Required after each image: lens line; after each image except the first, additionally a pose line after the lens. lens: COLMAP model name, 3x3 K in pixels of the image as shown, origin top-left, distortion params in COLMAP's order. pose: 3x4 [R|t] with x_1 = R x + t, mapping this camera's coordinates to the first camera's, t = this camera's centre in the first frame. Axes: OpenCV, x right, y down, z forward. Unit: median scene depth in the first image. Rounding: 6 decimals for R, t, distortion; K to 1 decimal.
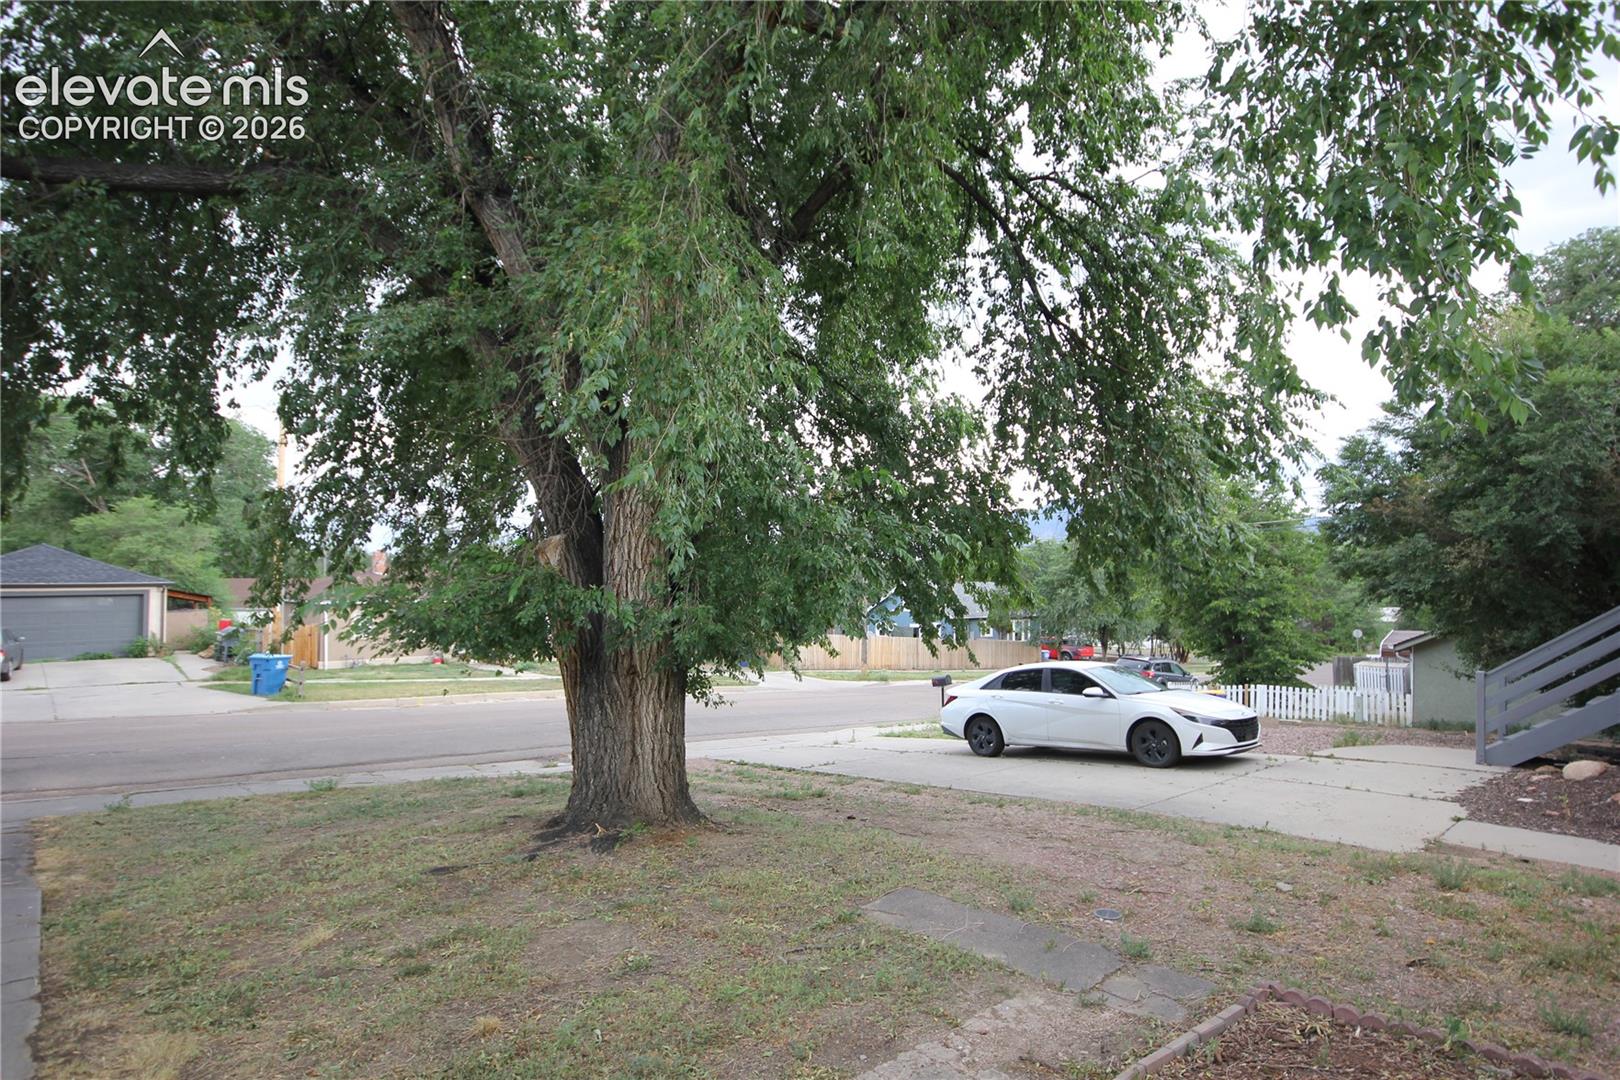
lens RADIAL K [[841.4, 0, 810.4], [0, 841.4, 544.4], [0, 0, 1]] dist [0.016977, -0.006883]
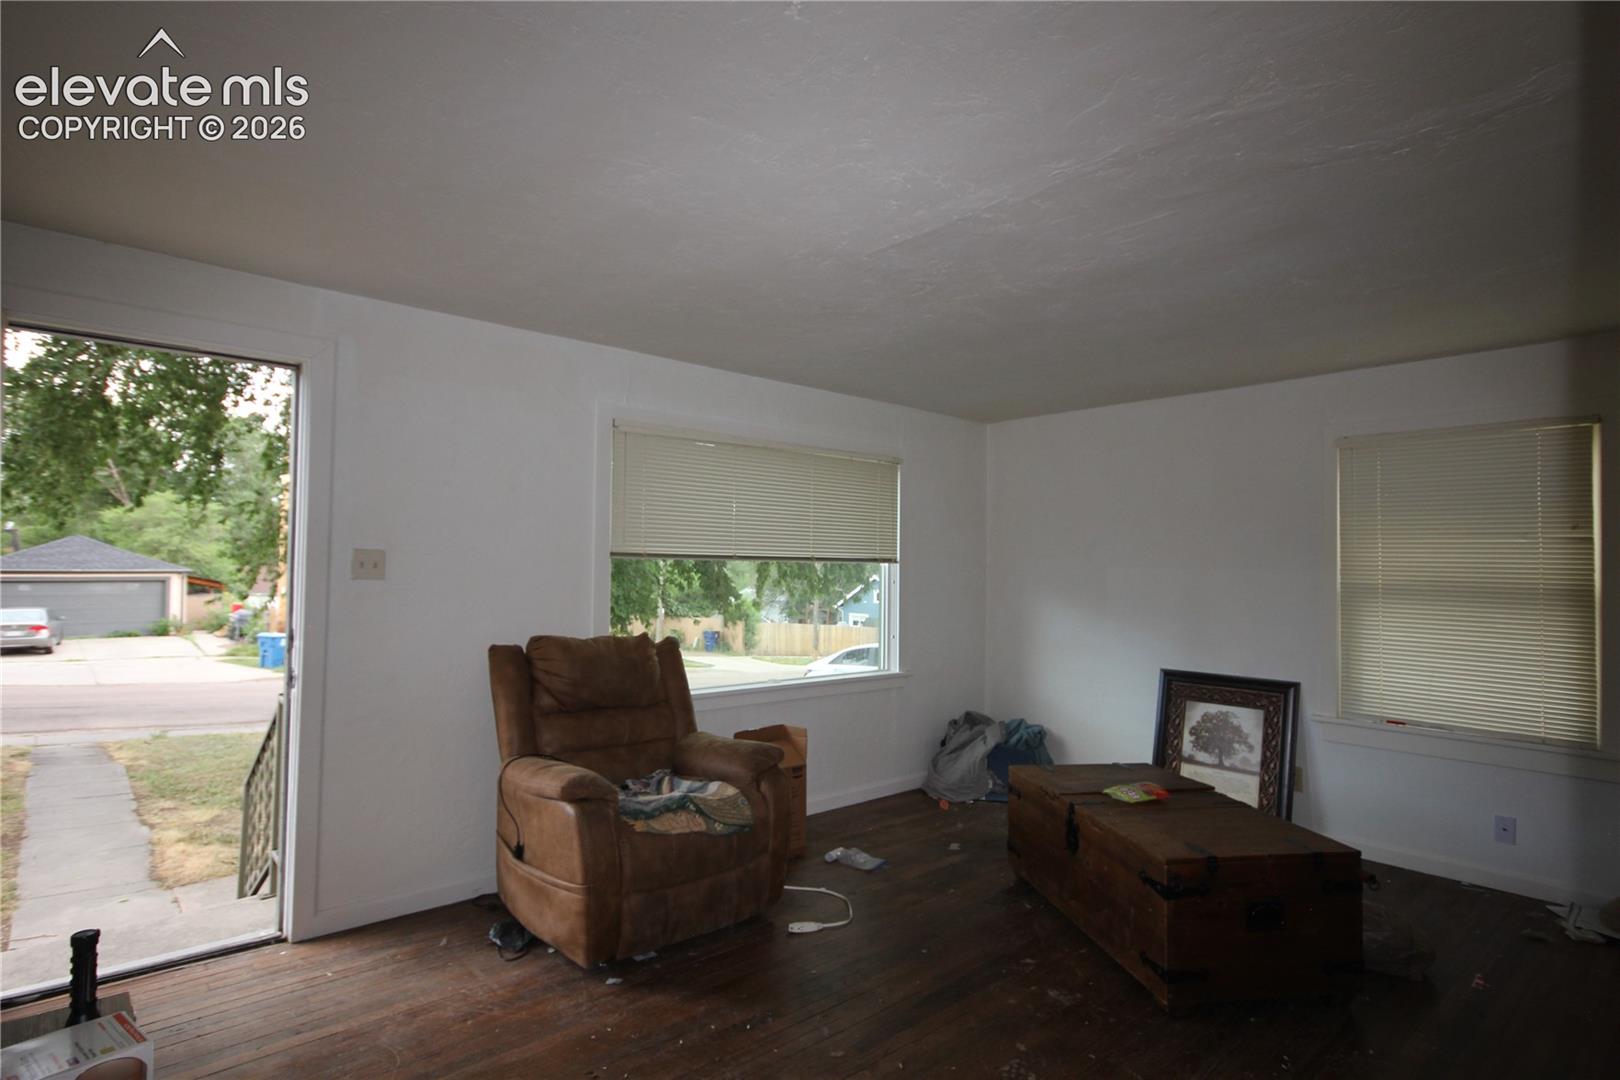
lens RADIAL K [[841.4, 0, 815.9], [0, 841.4, 550.0], [0, 0, 1]] dist [0.016977, -0.006883]
pose [[0.999929, 0.010005, -0.006513, 0.347251], [-0.009886, 0.999789, 0.018004, -0.041490], [0.006692, -0.017938, 0.999817, -0.488155]]
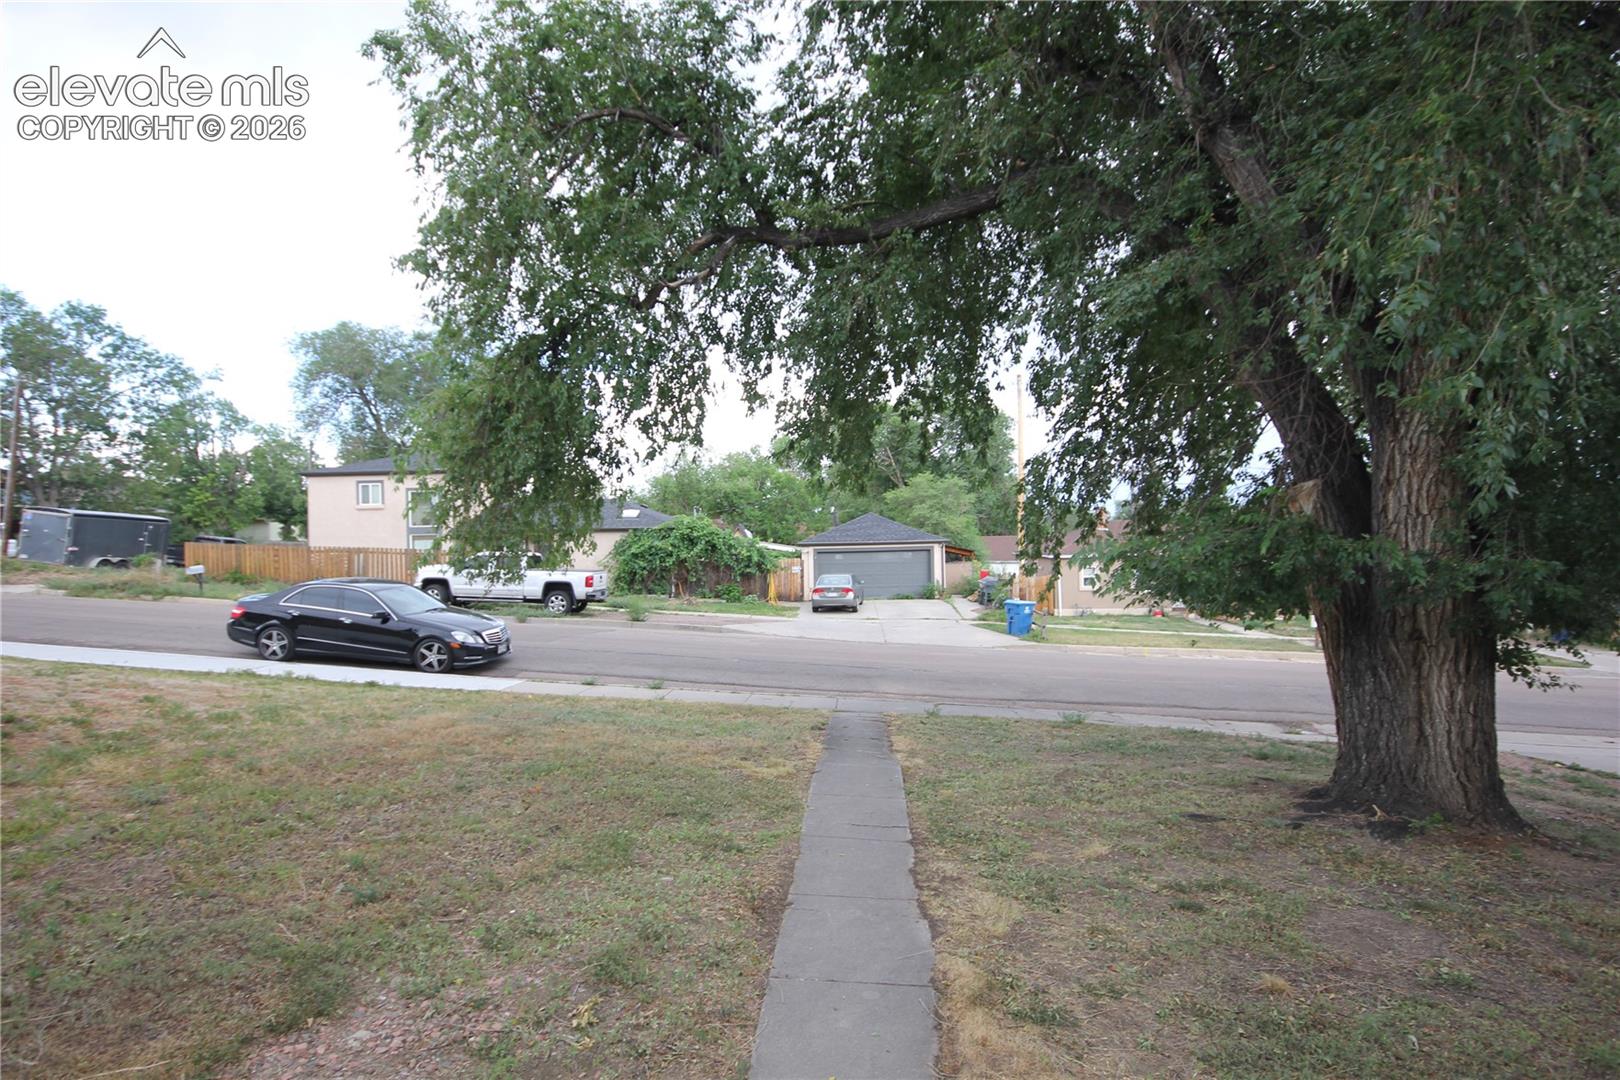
lens RADIAL K [[841.4, 0, 815.5], [0, 841.4, 542.6], [0, 0, 1]] dist [0.016977, -0.006883]
pose [[0.700570, -0.010543, -0.713506, -0.023716], [0.047448, 0.998366, 0.031836, 0.001007], [0.712005, -0.056158, 0.699926, -0.017041]]
